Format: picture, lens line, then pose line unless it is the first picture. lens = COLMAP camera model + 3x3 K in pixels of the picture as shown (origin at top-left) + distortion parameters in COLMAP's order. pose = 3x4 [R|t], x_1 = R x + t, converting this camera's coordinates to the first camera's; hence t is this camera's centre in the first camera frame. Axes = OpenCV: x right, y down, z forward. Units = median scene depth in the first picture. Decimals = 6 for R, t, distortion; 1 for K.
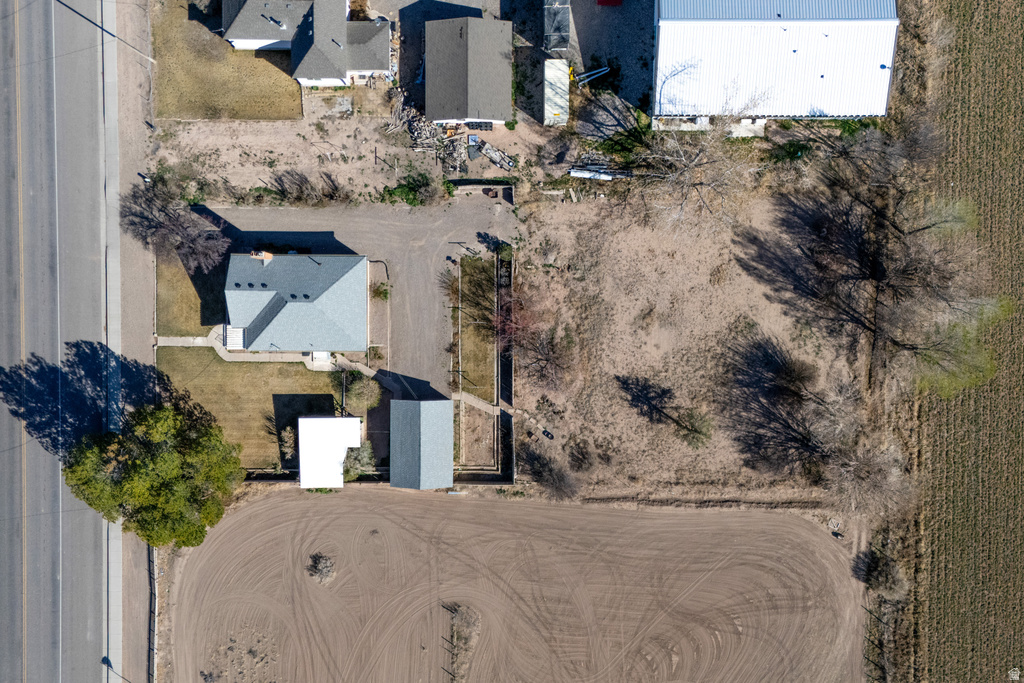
lens RADIAL K [[880.4, 0, 497.0], [0, 880.4, 360.8], [0, 0, 1]] dist [0.094566, -0.116172]
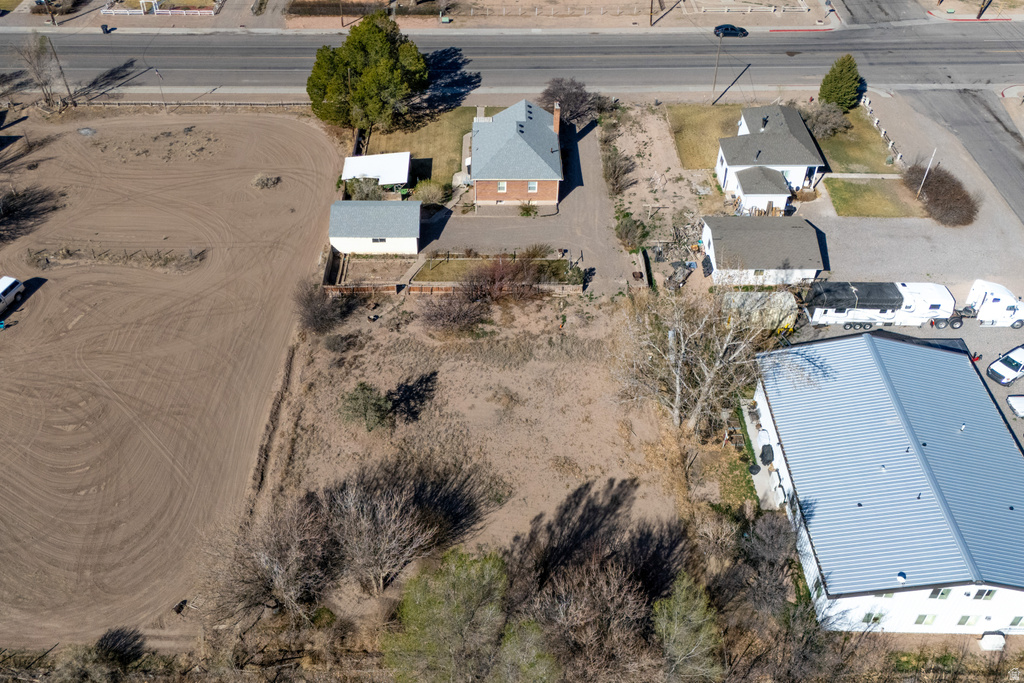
lens RADIAL K [[923.9, 0, 483.3], [0, 923.9, 348.0], [0, 0, 1]] dist [0.123126, -0.206207]
pose [[-0.001955, 0.671851, -0.740684, 0.767262], [-0.999920, -0.010572, -0.006950, -0.020276], [-0.012500, 0.740611, 0.671818, 0.396064]]
